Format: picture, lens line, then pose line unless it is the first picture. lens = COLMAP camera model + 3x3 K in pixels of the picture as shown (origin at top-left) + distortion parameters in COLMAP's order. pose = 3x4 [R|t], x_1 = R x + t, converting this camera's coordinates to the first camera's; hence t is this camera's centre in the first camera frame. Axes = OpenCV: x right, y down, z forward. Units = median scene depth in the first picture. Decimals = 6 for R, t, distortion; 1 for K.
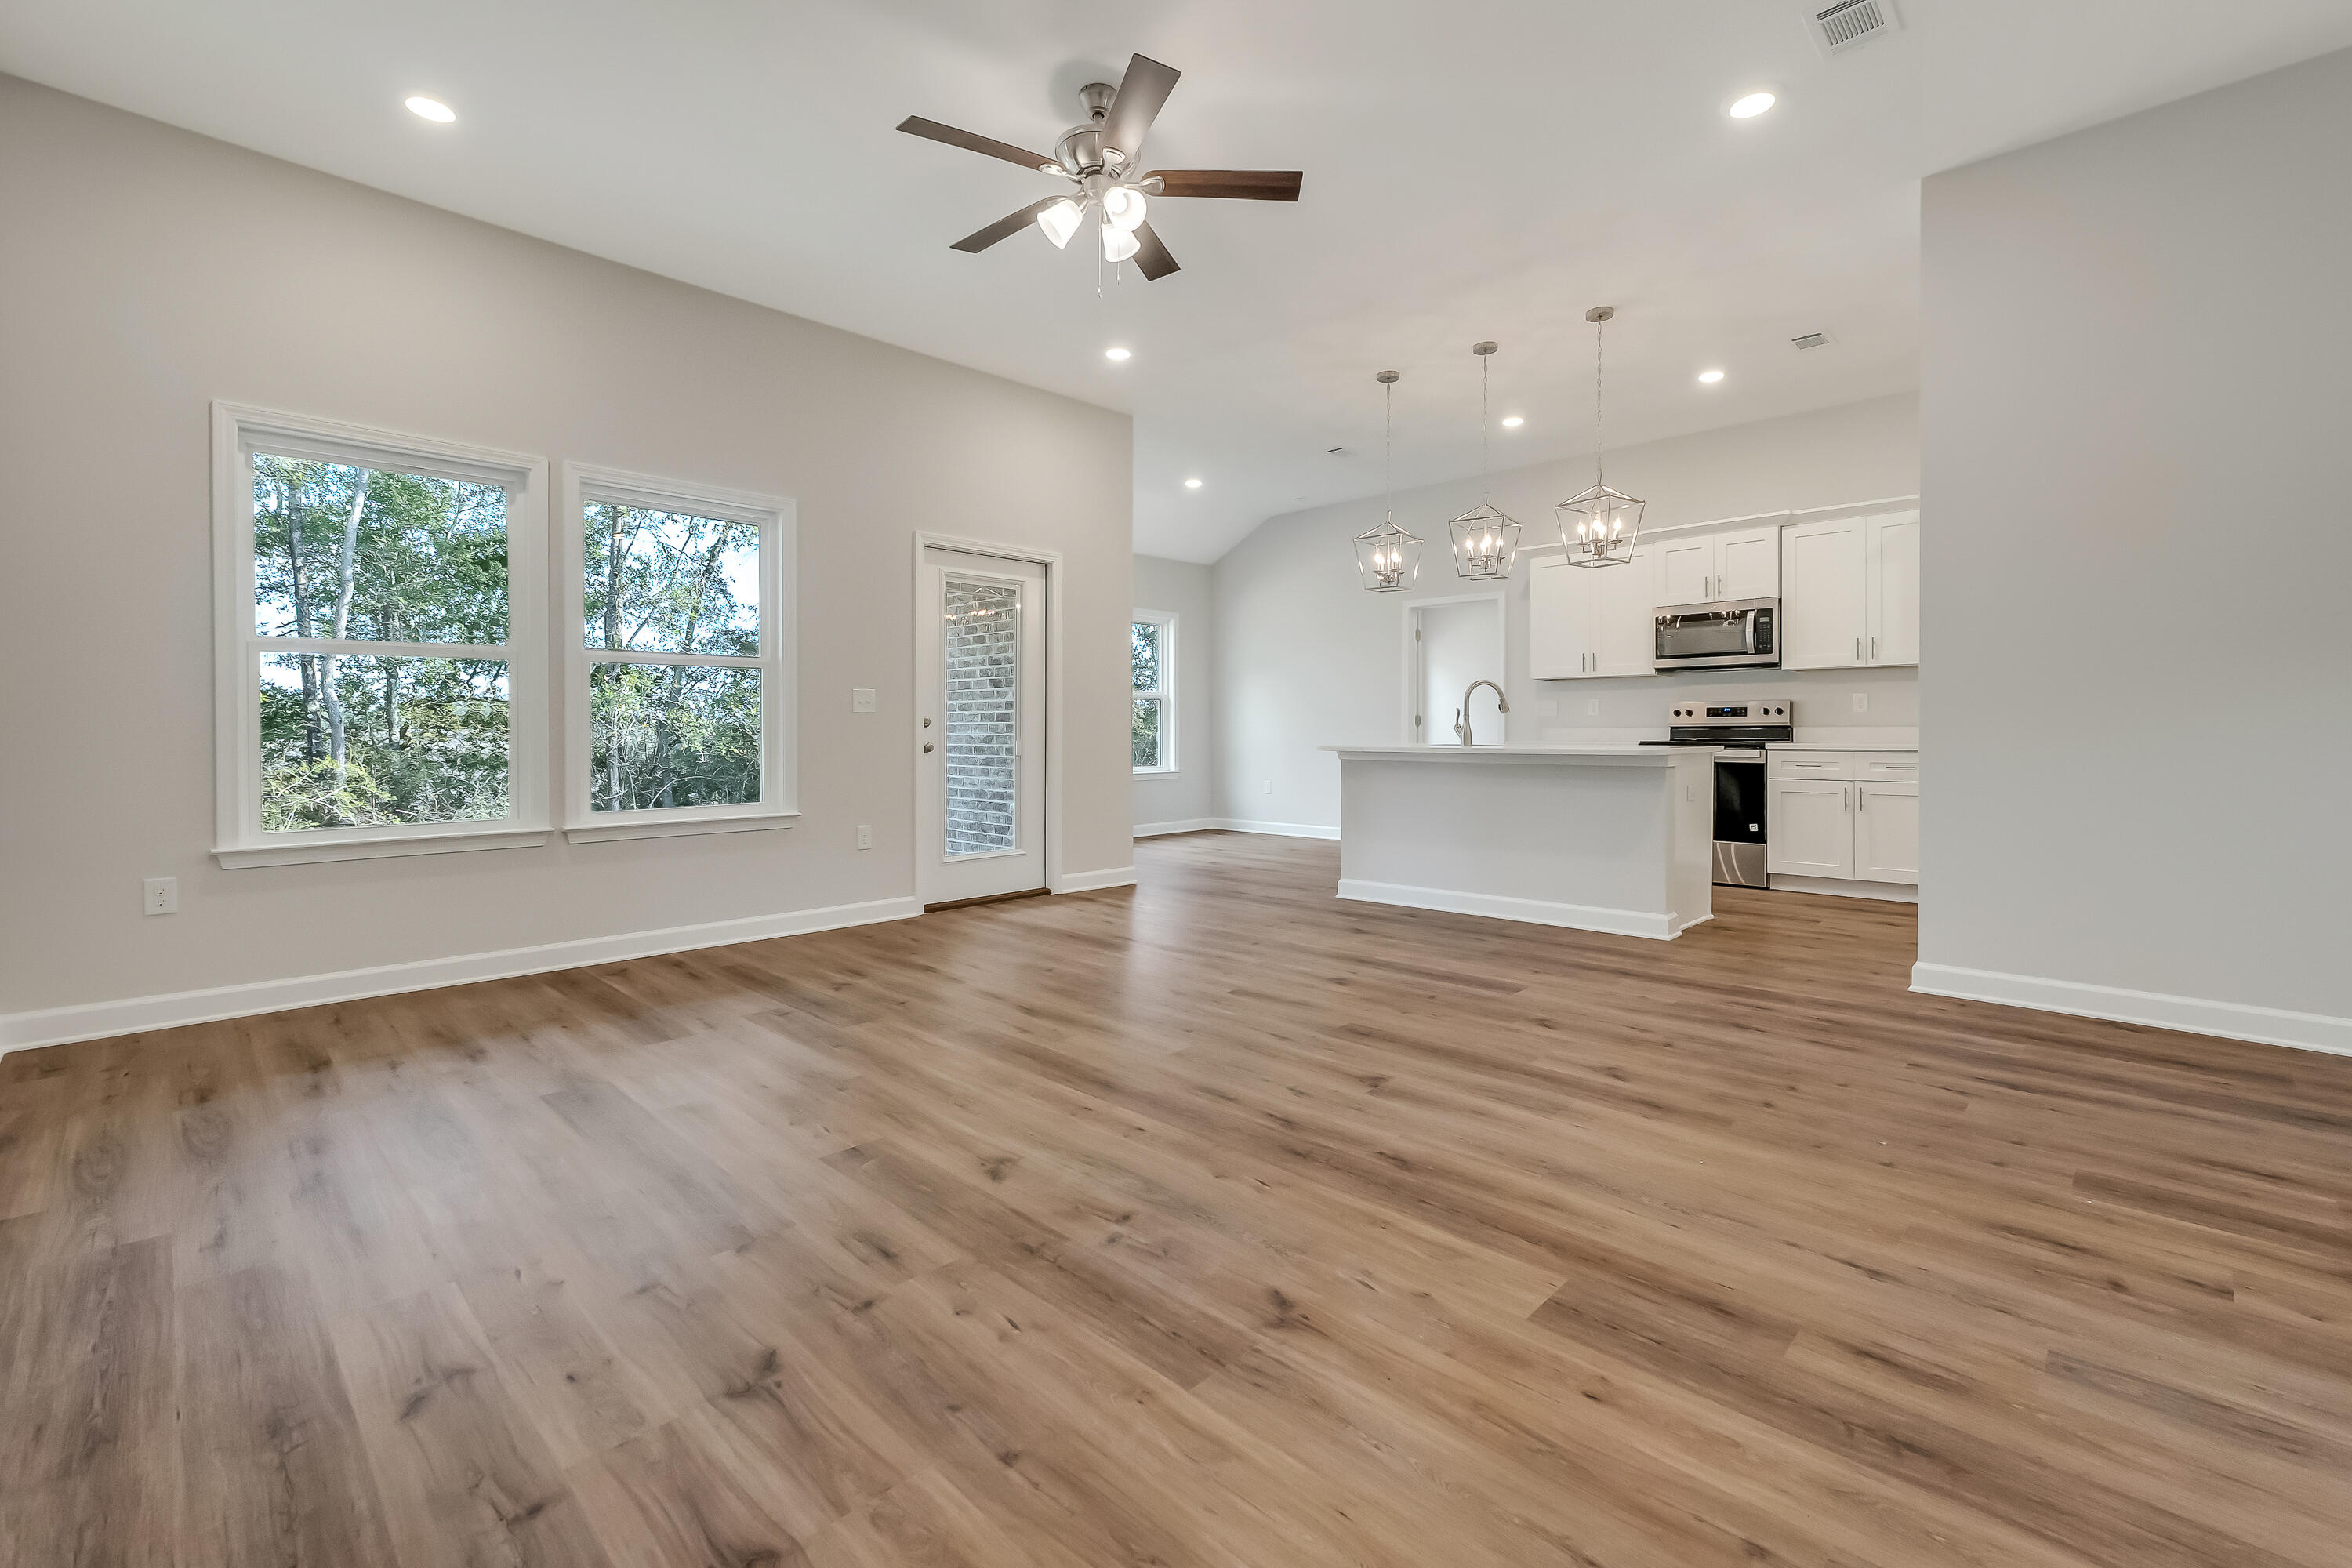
lens RADIAL K [[1012.6, 0, 1185.9], [0, 1012.6, 740.0], [0, 0, 1]] dist [0.001126, 0.000137]
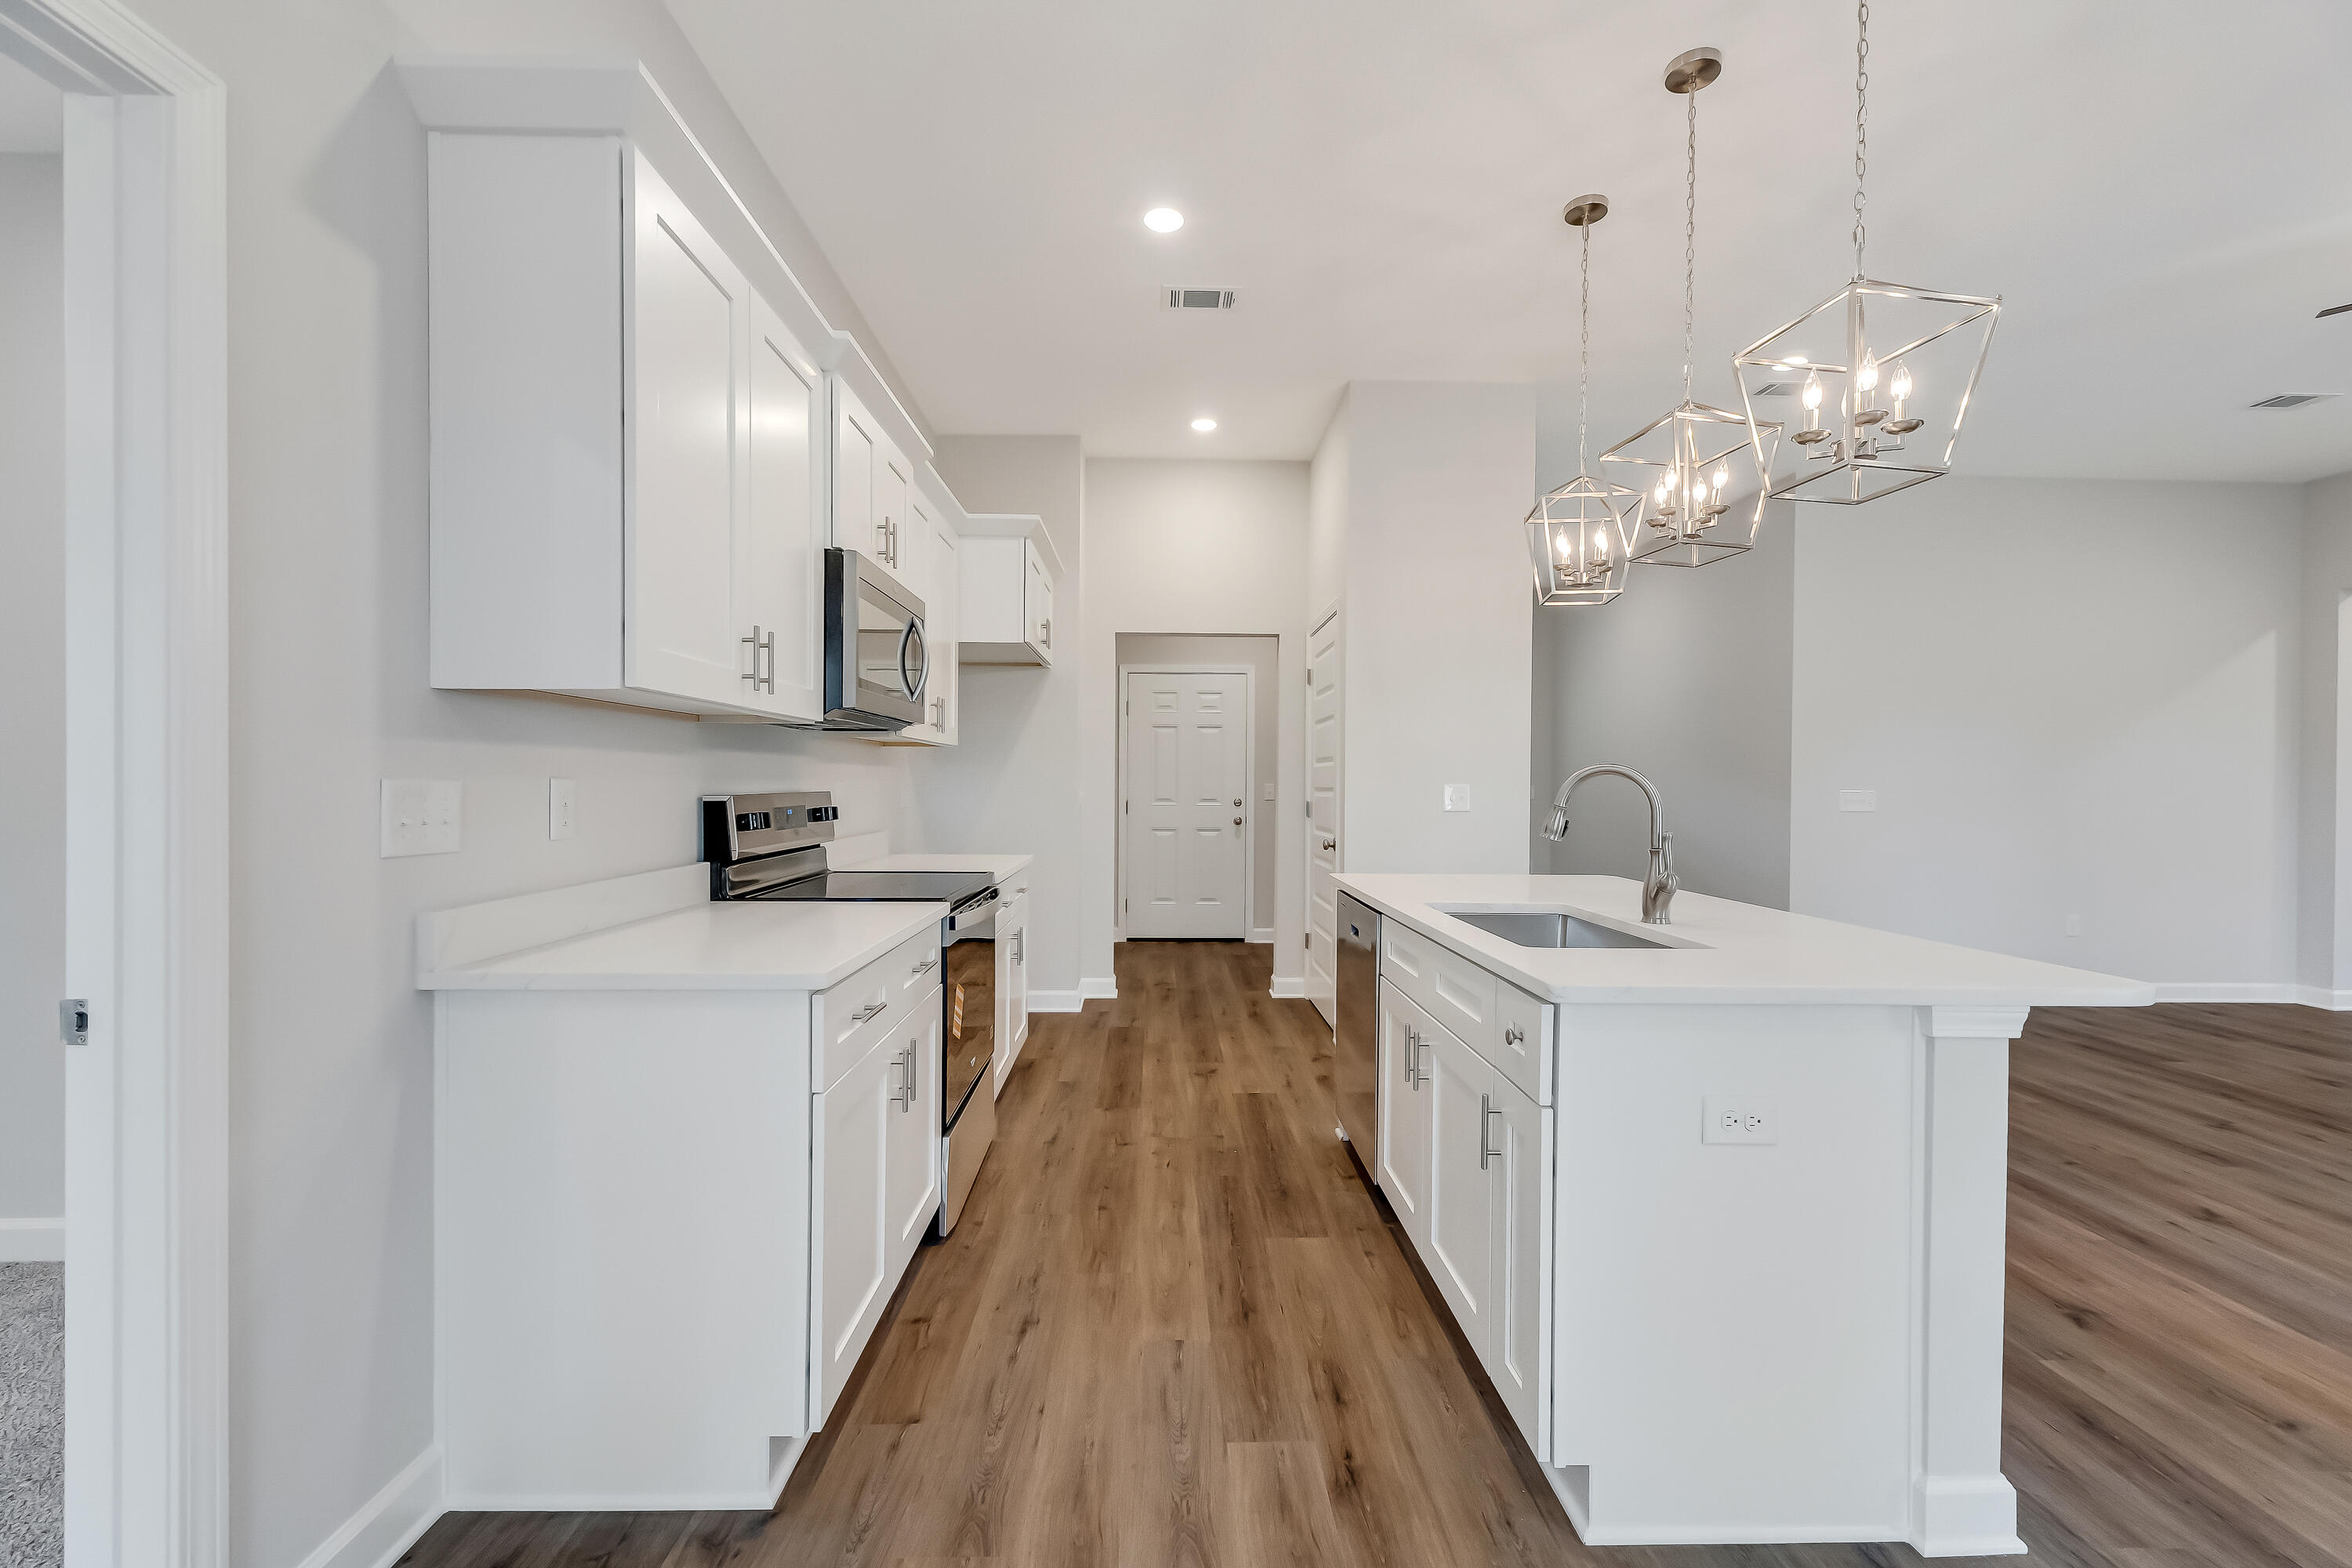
lens RADIAL K [[978.4, 0, 1183.6], [0, 978.4, 788.0], [0, 0, 1]] dist [0.002031, -0.000025]
pose [[-0.718576, -0.008362, 0.695398, 0.284329], [-0.000563, 0.999934, 0.011441, -0.111246], [-0.695448, 0.007830, -0.718534, 2.937973]]
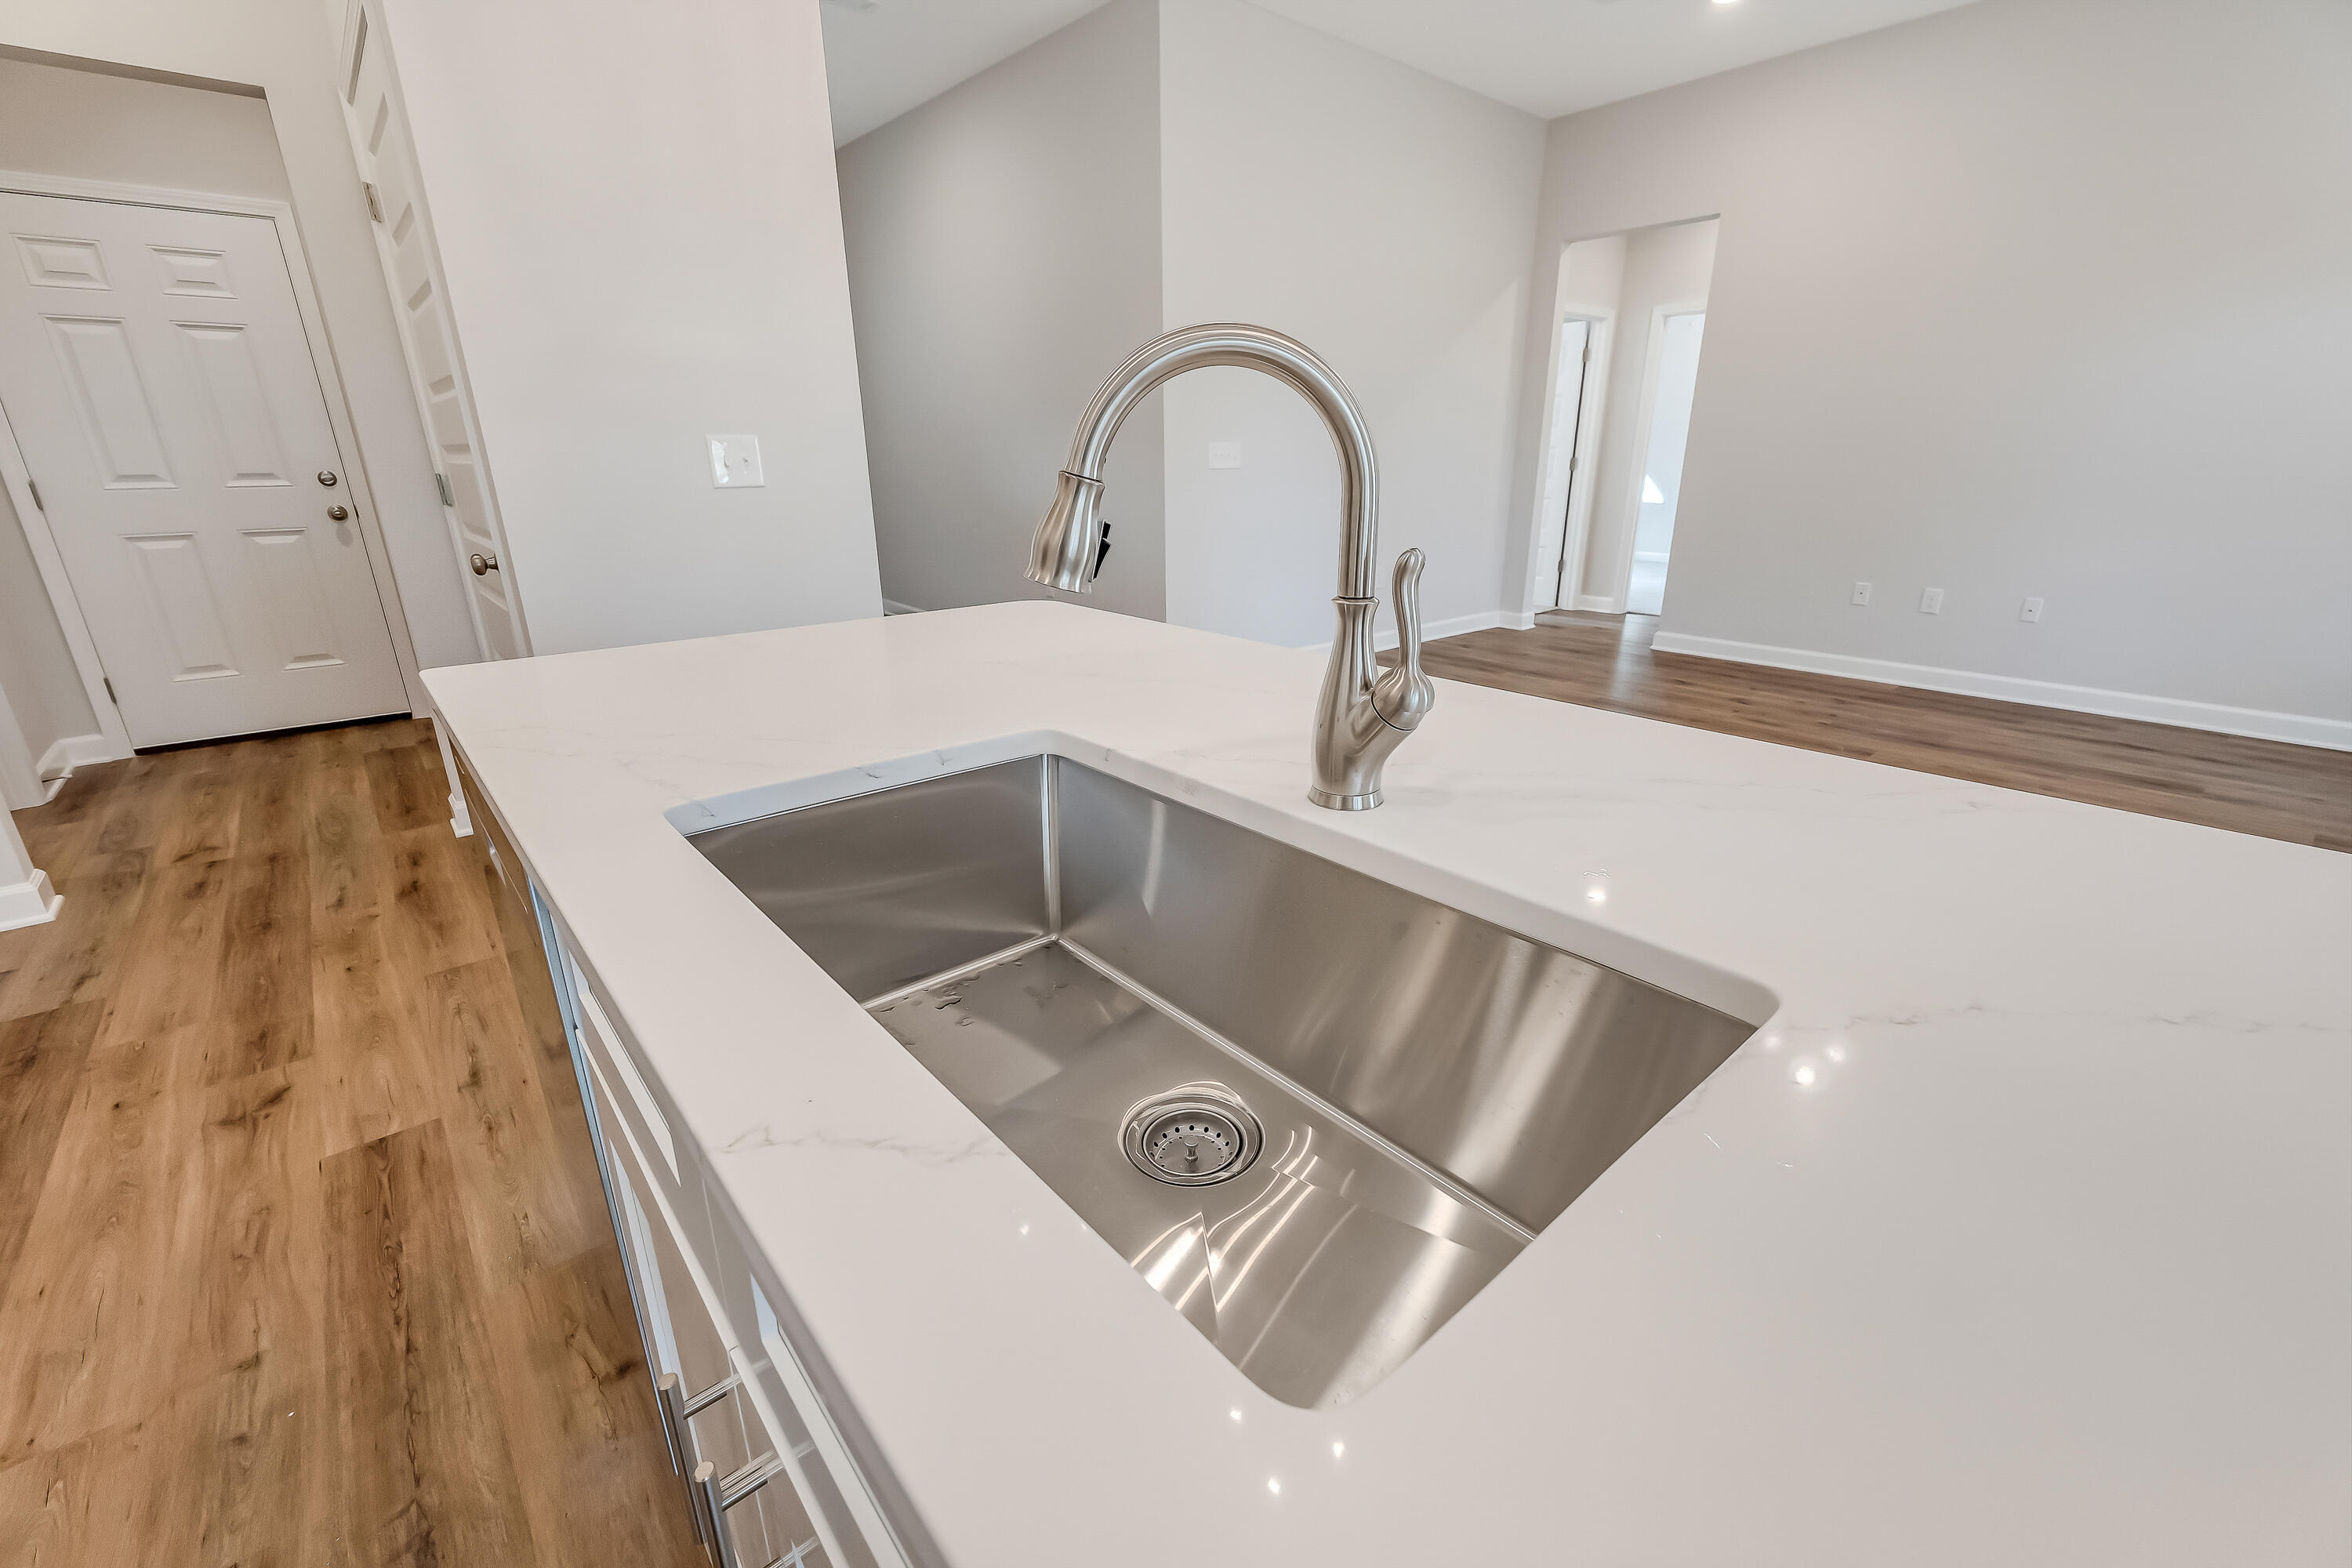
lens RADIAL K [[978.1, 0, 1189.2], [0, 978.1, 788.6], [0, 0, 1]] dist [0.003304, 0.000144]
pose [[-0.996238, -0.023348, 0.083449, 0.595538], [0.006342, 0.940788, 0.338935, -0.095494], [-0.086421, 0.338189, -0.937102, 2.355482]]
